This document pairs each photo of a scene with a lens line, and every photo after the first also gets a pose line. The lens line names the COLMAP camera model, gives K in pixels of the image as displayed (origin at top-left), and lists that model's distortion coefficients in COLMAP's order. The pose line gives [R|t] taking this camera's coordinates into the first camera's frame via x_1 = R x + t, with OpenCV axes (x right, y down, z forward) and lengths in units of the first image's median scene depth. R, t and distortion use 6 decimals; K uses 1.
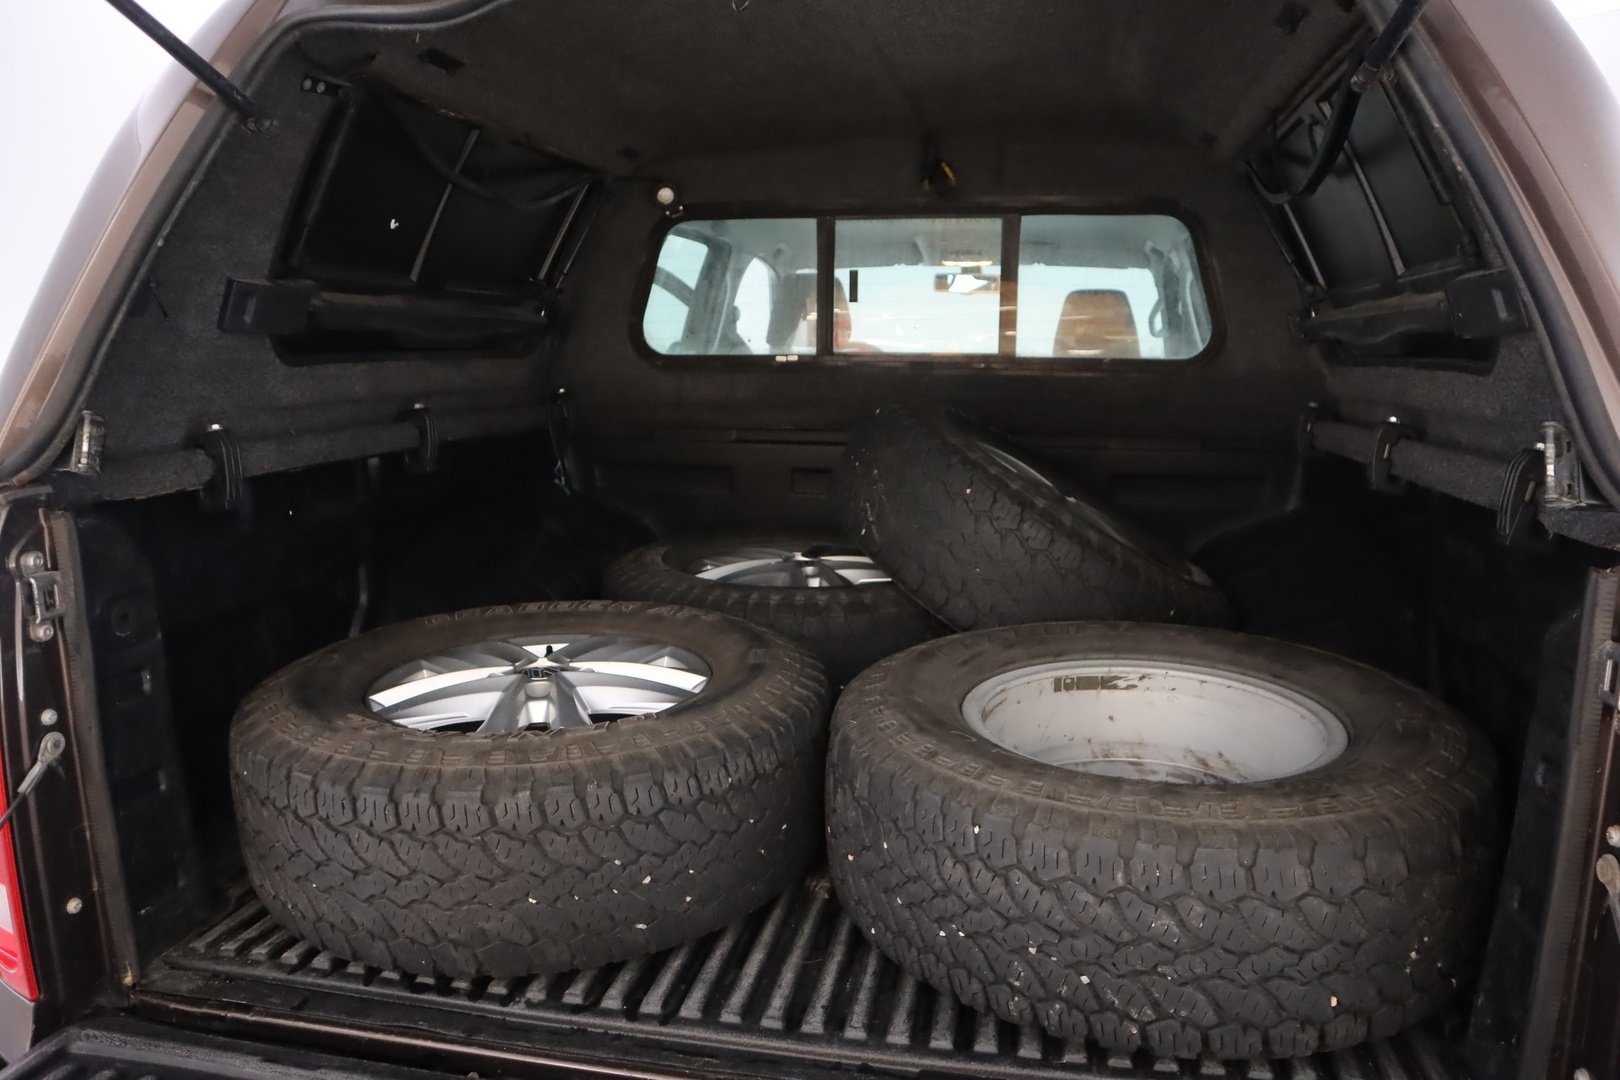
lens RADIAL K [[1121.8, 0, 810.2], [0, 1121.8, 541.7], [0, 0, 1]] dist [-0.102616, 0.037146]
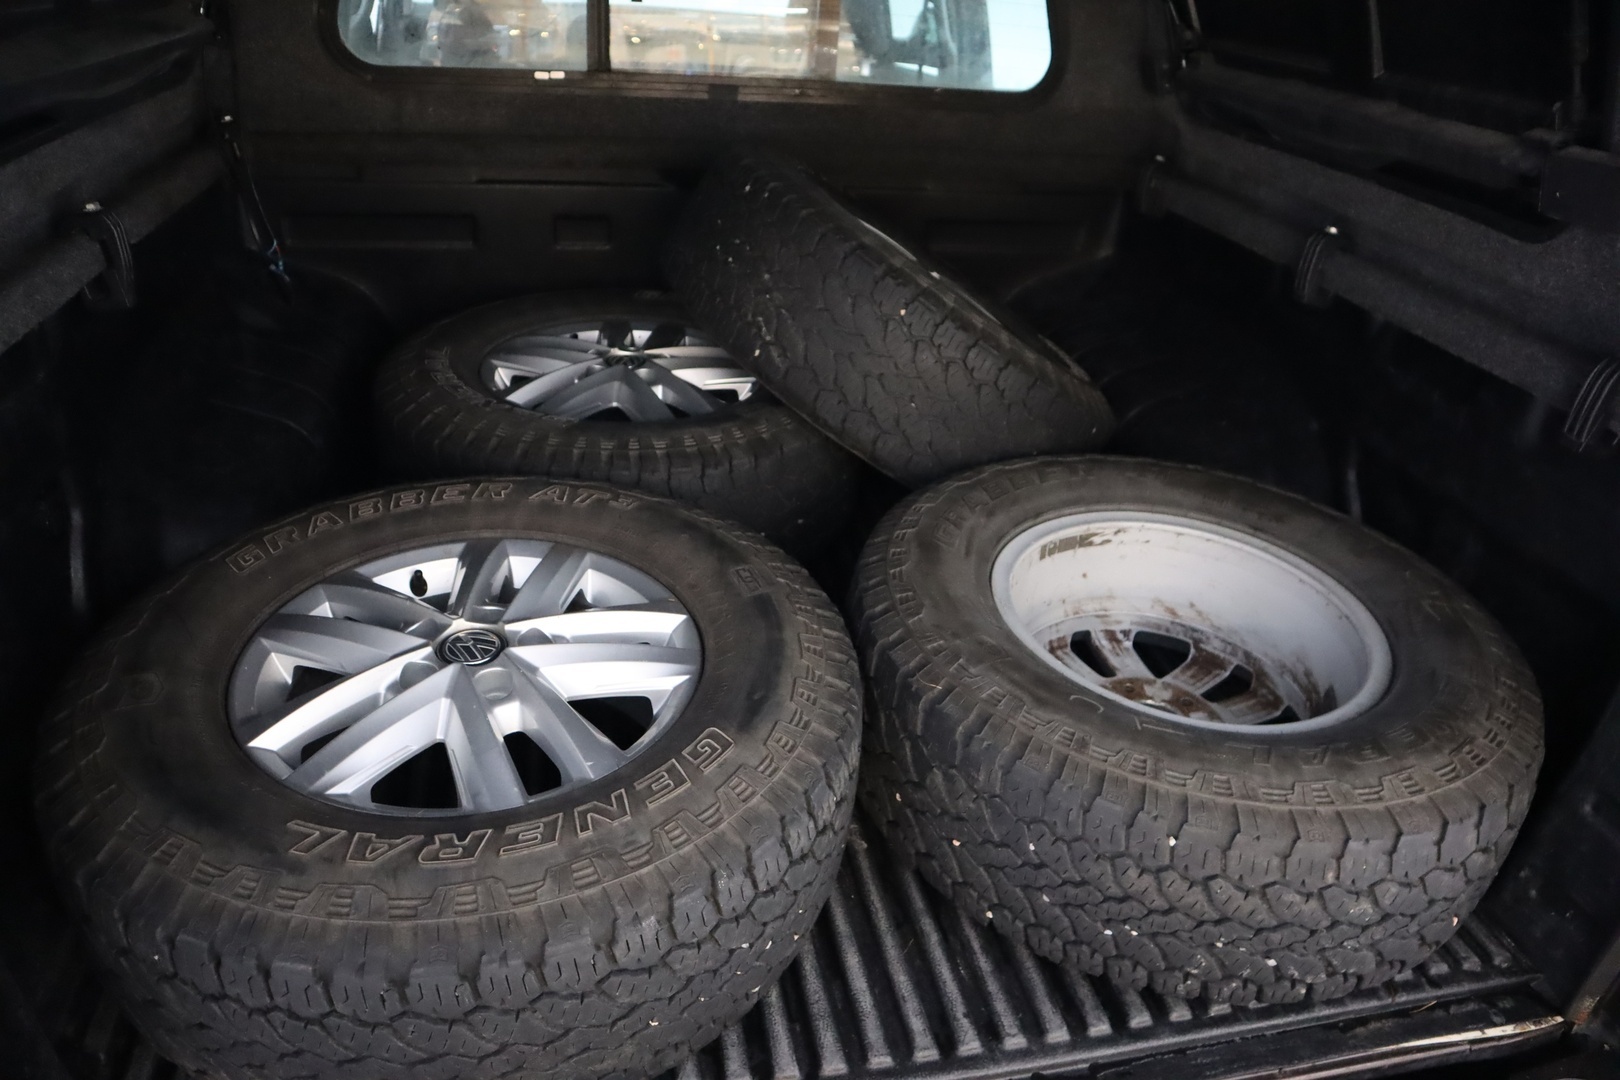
lens RADIAL K [[1121.8, 0, 810.2], [0, 1121.8, 539.5], [0, 0, 1]] dist [-0.102616, 0.037146]
pose [[0.917190, -0.137192, 0.374088, -0.307794], [0.001676, 0.940176, 0.340686, -0.202881], [-0.398448, -0.311847, 0.862549, 0.305702]]
